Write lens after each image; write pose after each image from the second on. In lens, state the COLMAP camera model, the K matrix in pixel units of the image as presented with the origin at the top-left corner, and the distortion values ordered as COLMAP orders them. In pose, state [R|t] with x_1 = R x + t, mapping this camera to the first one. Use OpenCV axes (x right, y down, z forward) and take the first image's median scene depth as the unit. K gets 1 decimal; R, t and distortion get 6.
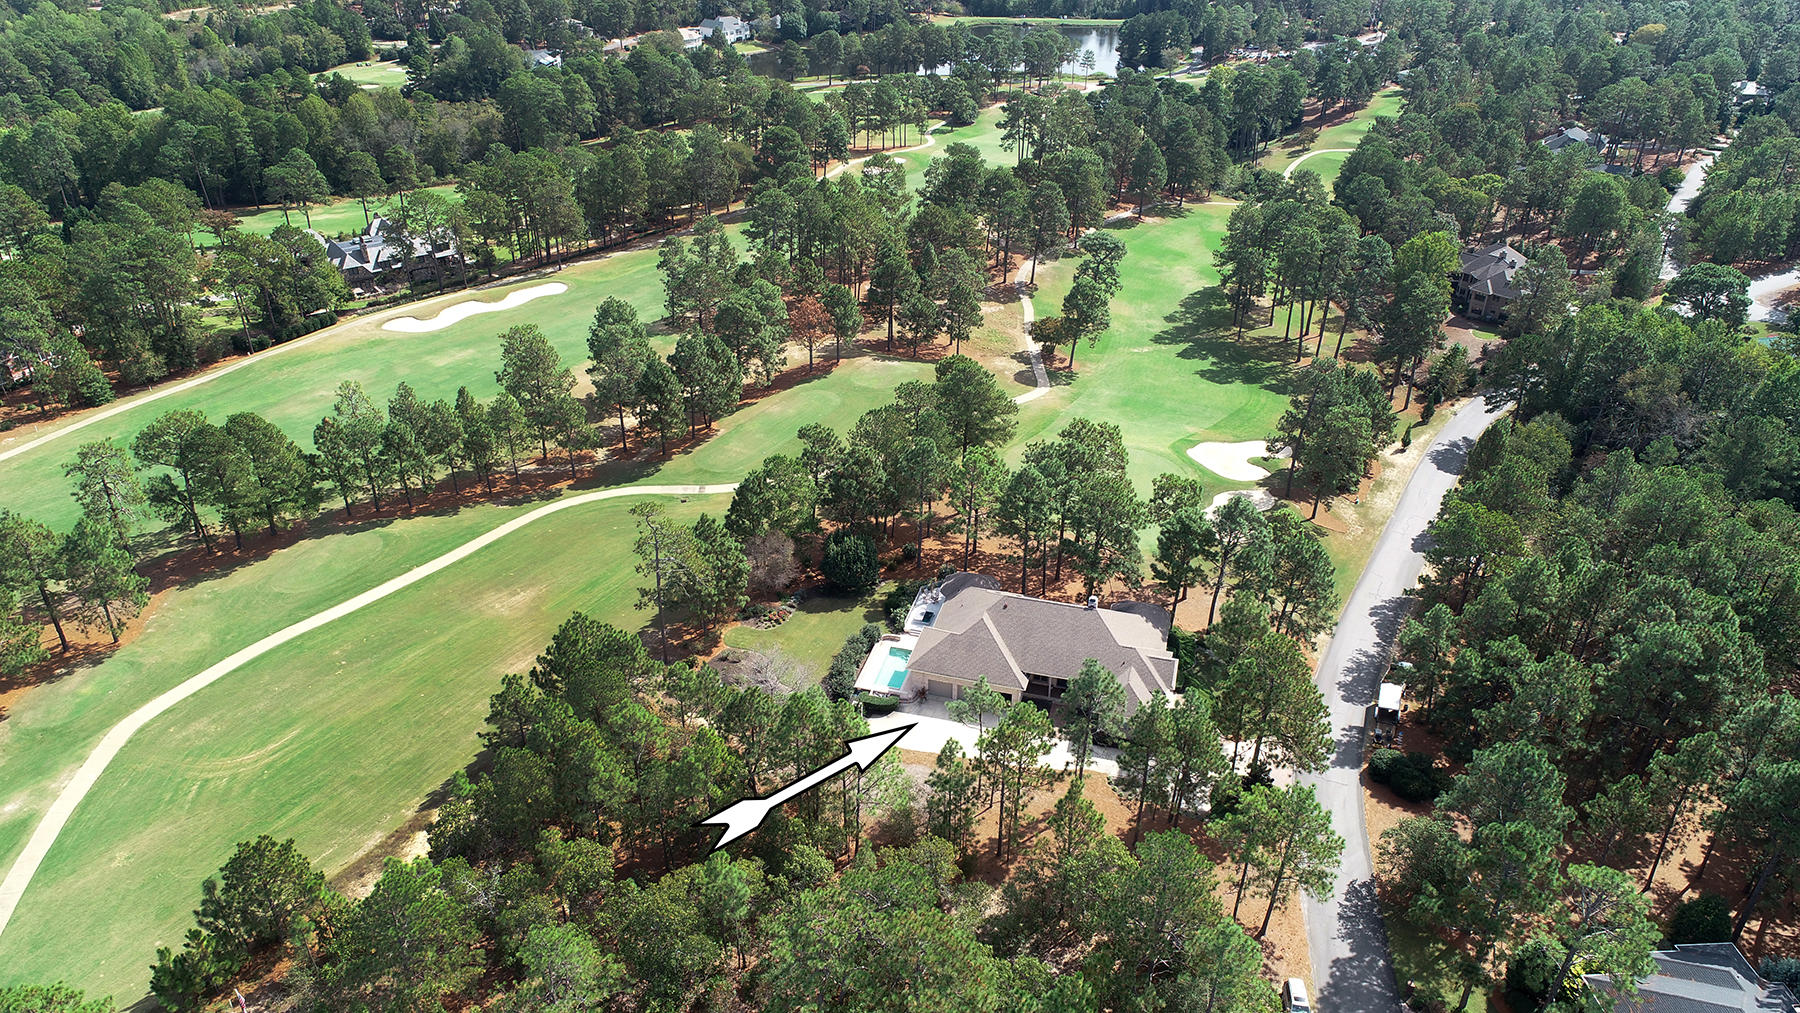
lens RADIAL K [[1212.4, 0, 900.0], [0, 1212.4, 506.5], [0, 0, 1]] dist [-0.000804, 0.004374]
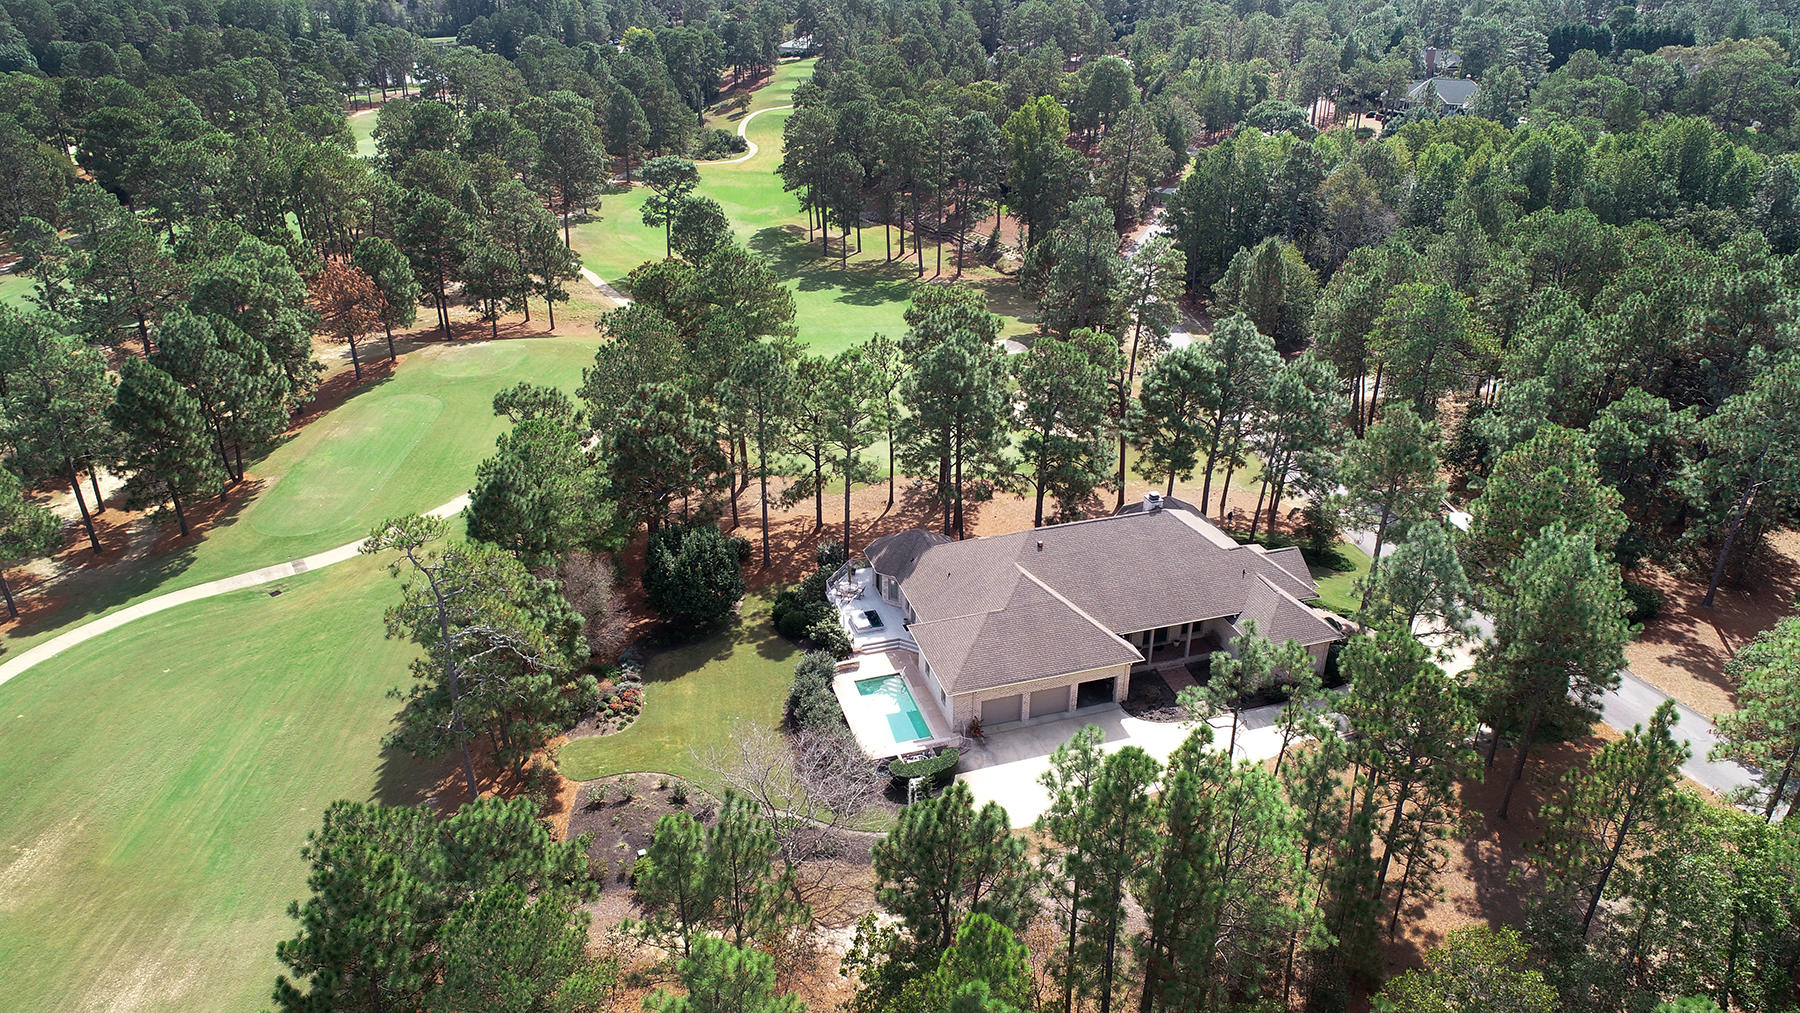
lens RADIAL K [[1212.4, 0, 900.0], [0, 1212.4, 506.5], [0, 0, 1]] dist [-0.000804, 0.004374]
pose [[0.842007, -0.248639, 0.478752, -0.188886], [0.273298, 0.961745, 0.018817, 0.024439], [-0.465116, 0.114997, 0.877749, 0.372144]]
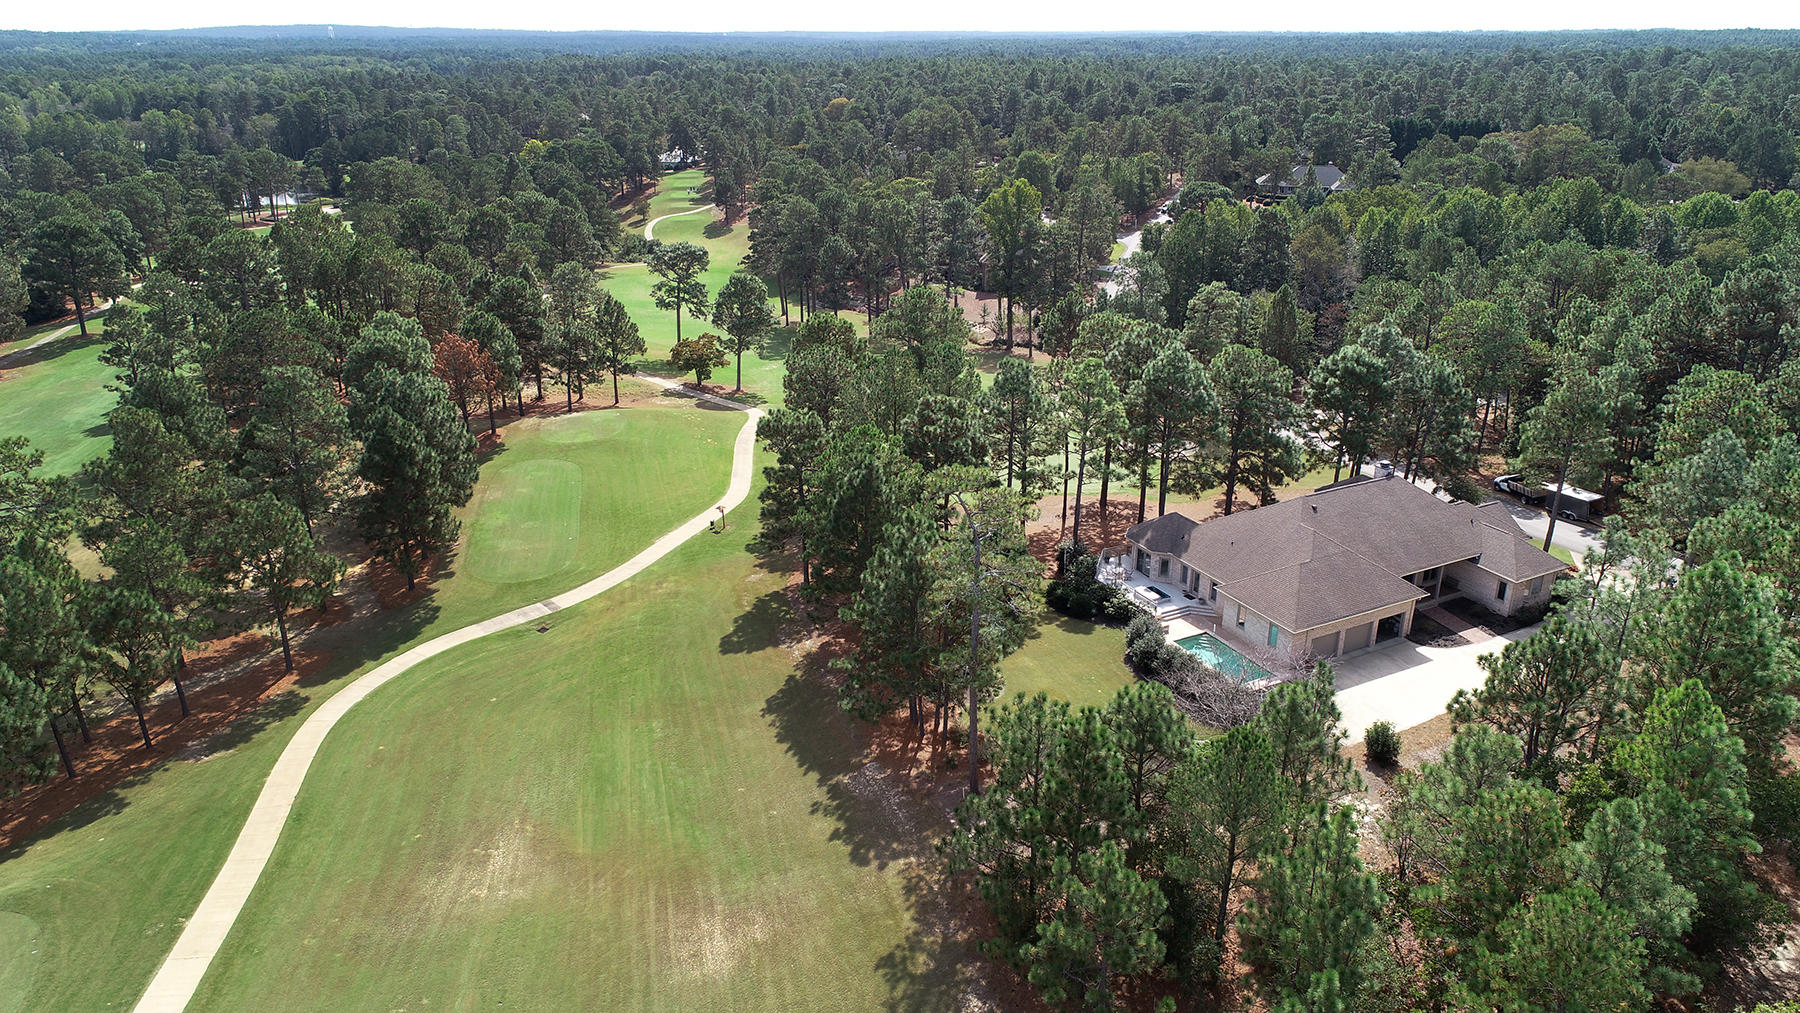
lens RADIAL K [[1212.4, 0, 900.0], [0, 1212.4, 506.5], [0, 0, 1]] dist [-0.000804, 0.004374]
pose [[0.734887, -0.256521, 0.627804, -0.383741], [0.345159, 0.938317, -0.020635, 0.010413], [-0.583786, 0.231857, 0.778098, 0.447678]]
